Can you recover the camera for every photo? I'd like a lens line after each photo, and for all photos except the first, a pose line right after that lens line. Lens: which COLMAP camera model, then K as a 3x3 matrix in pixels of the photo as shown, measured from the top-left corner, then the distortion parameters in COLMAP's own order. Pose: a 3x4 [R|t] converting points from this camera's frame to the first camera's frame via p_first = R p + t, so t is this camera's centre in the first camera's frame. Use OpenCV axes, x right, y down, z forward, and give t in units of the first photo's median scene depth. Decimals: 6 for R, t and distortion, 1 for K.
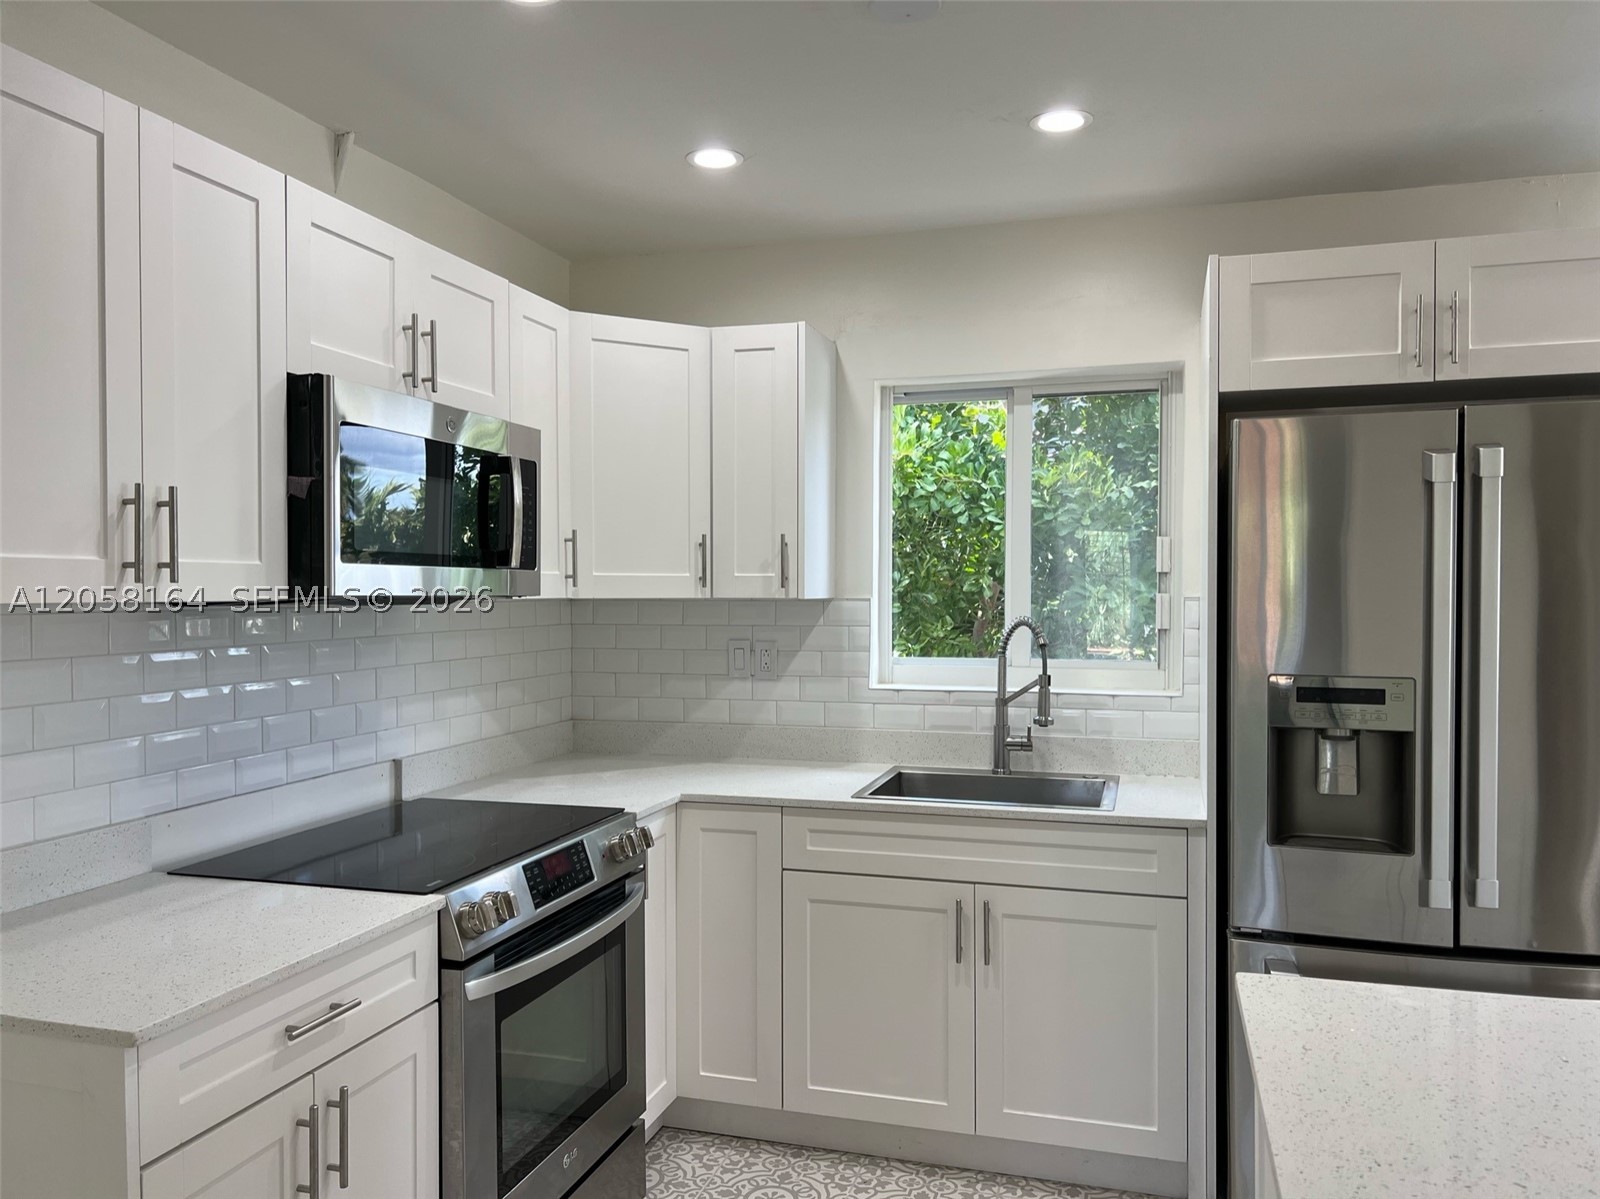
lens RADIAL K [[1211.6, 0, 804.8], [0, 1211.6, 609.0], [0, 0, 1]] dist [0.055342, -0.066521]
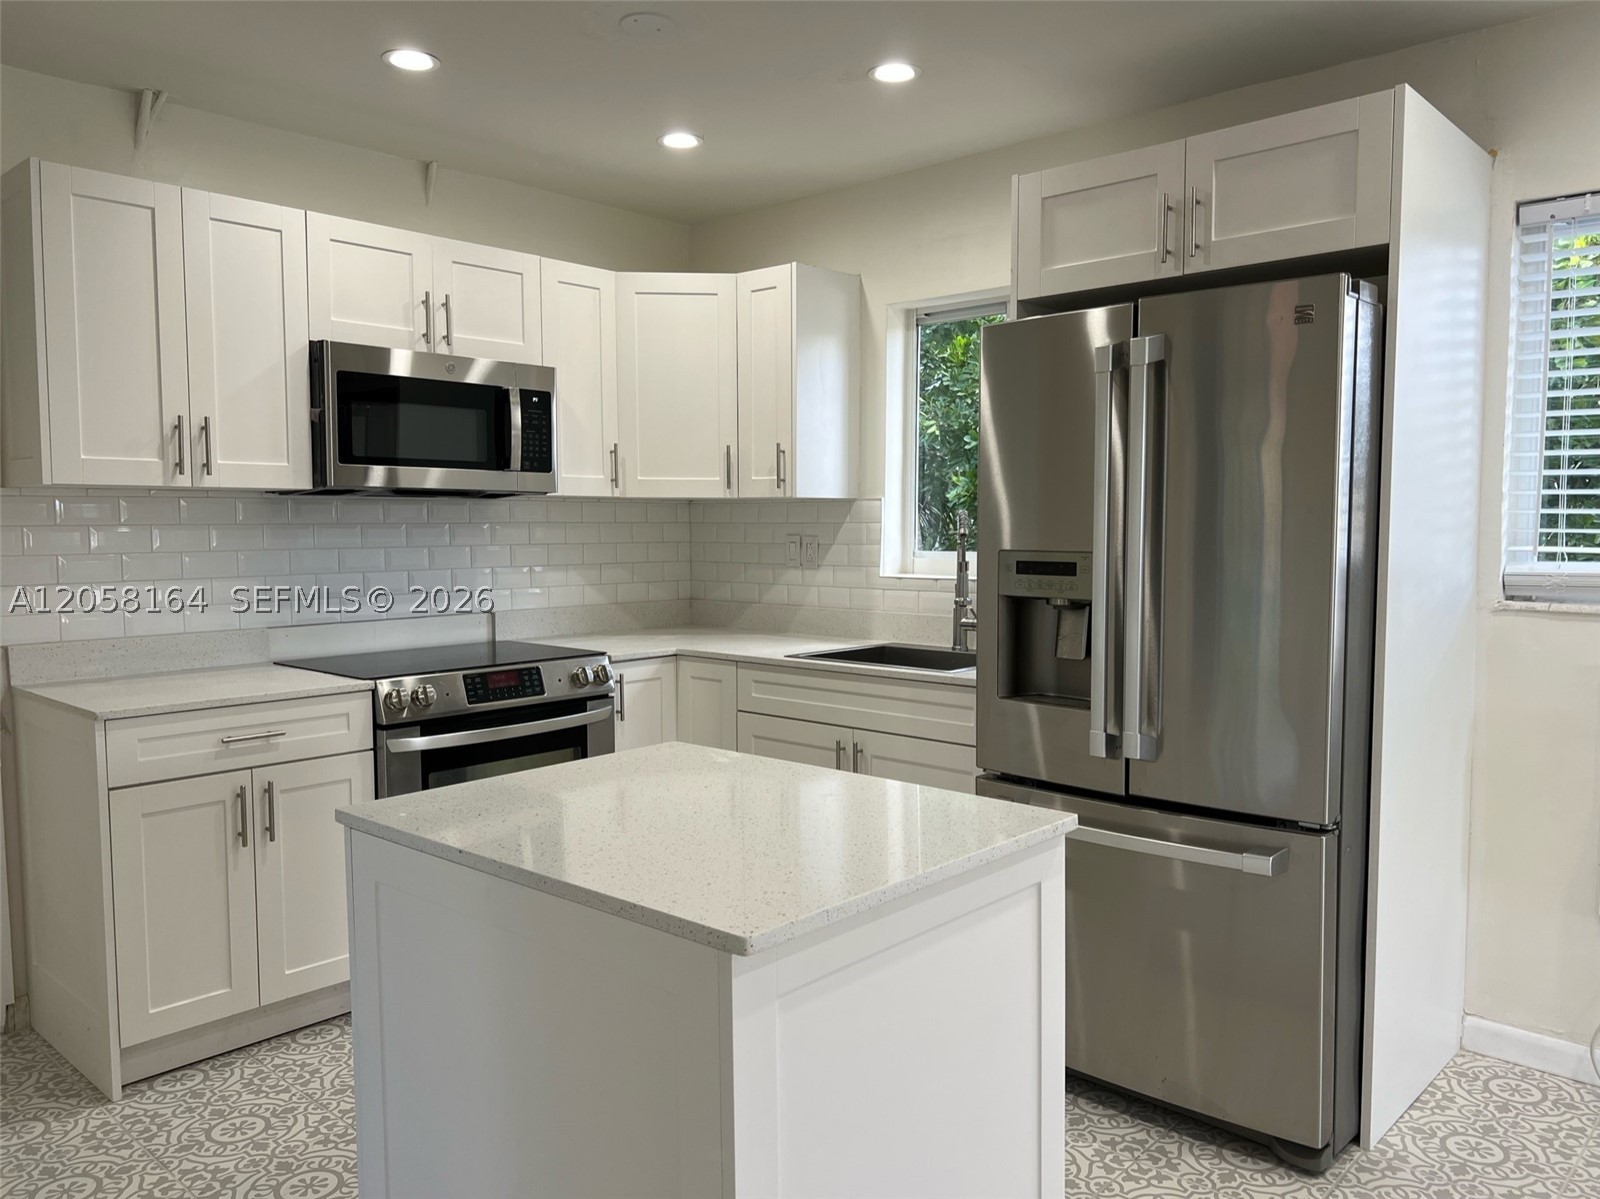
lens RADIAL K [[1209.4, 0, 804.5], [0, 1209.4, 604.5], [0, 0, 1]] dist [0.058539, -0.076233]
pose [[0.897003, 0.030216, -0.440991, 0.651815], [-0.007188, 0.998526, 0.053797, 0.040699], [0.441967, -0.045087, 0.895898, -0.091961]]
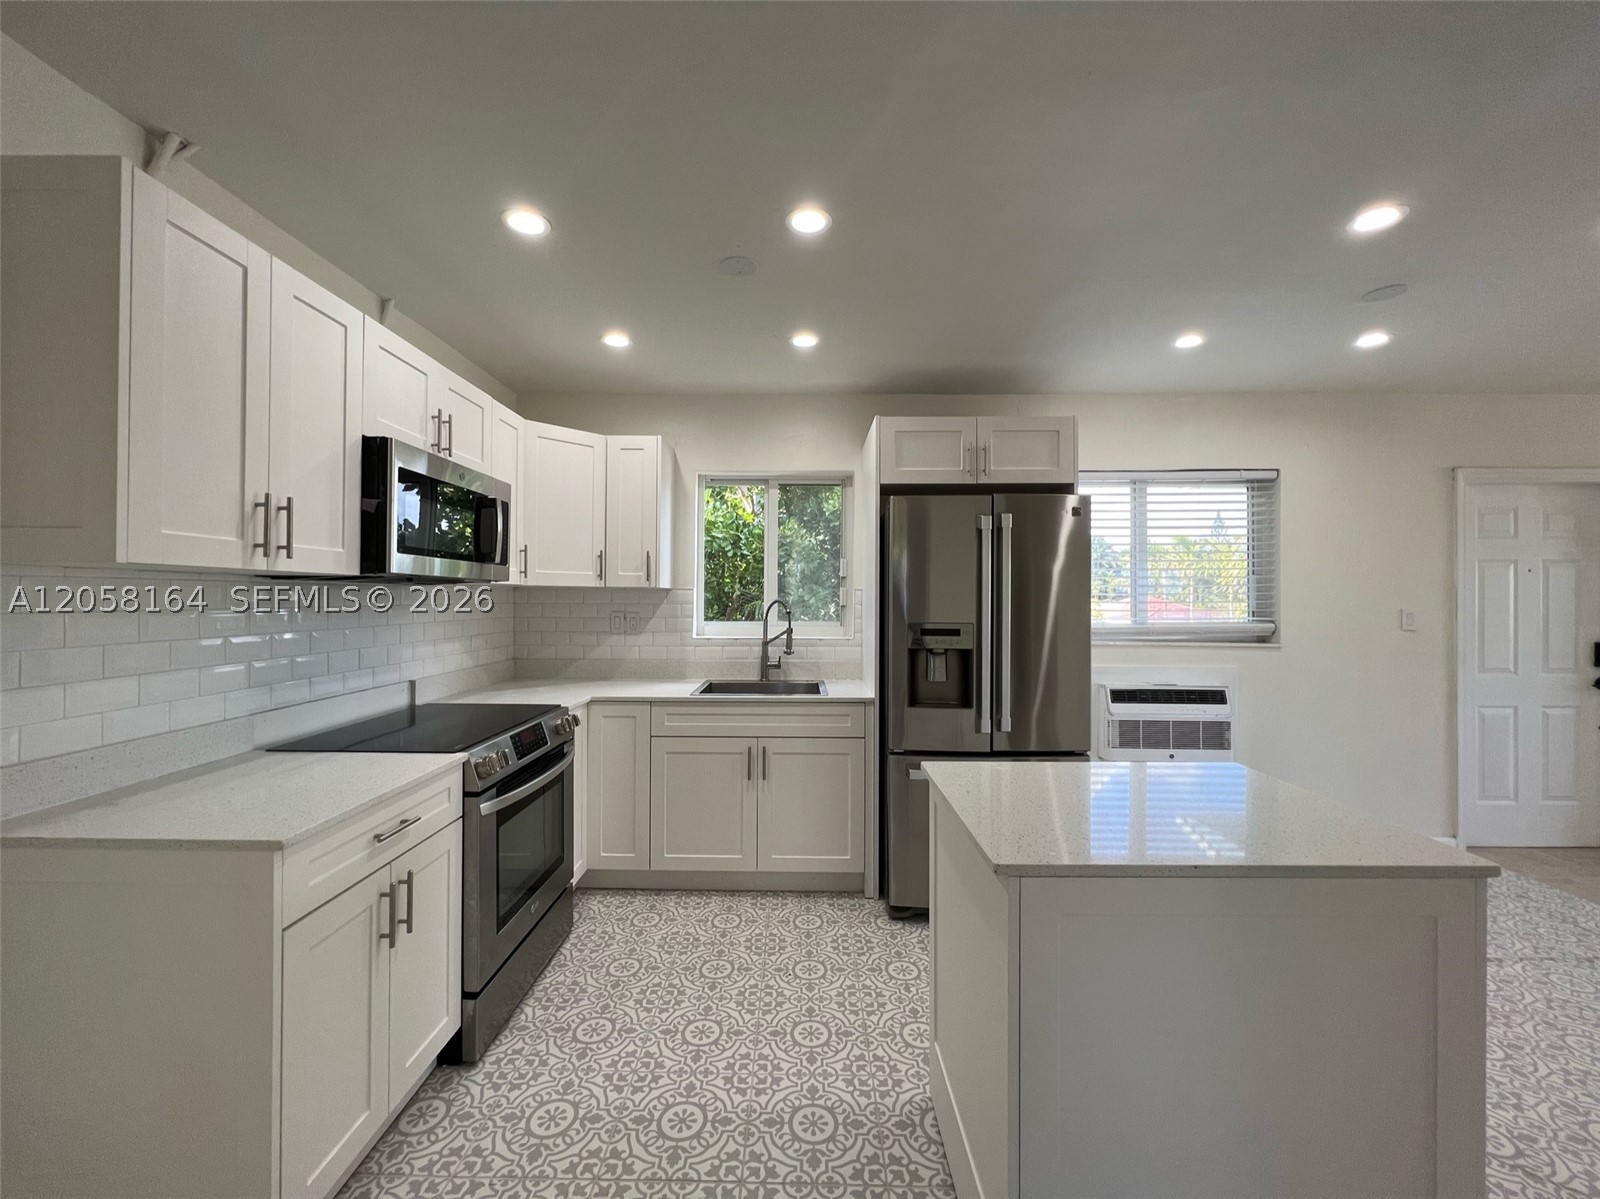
lens RADIAL K [[643.2, 0, 795.5], [0, 643.2, 594.7], [0, 0, 1]] dist [0.000099, 0.000392]
pose [[0.962413, 0.007712, 0.271481, -0.079880], [-0.001220, 0.999709, -0.024076, 0.030226], [-0.271588, 0.022840, 0.962143, 0.022773]]
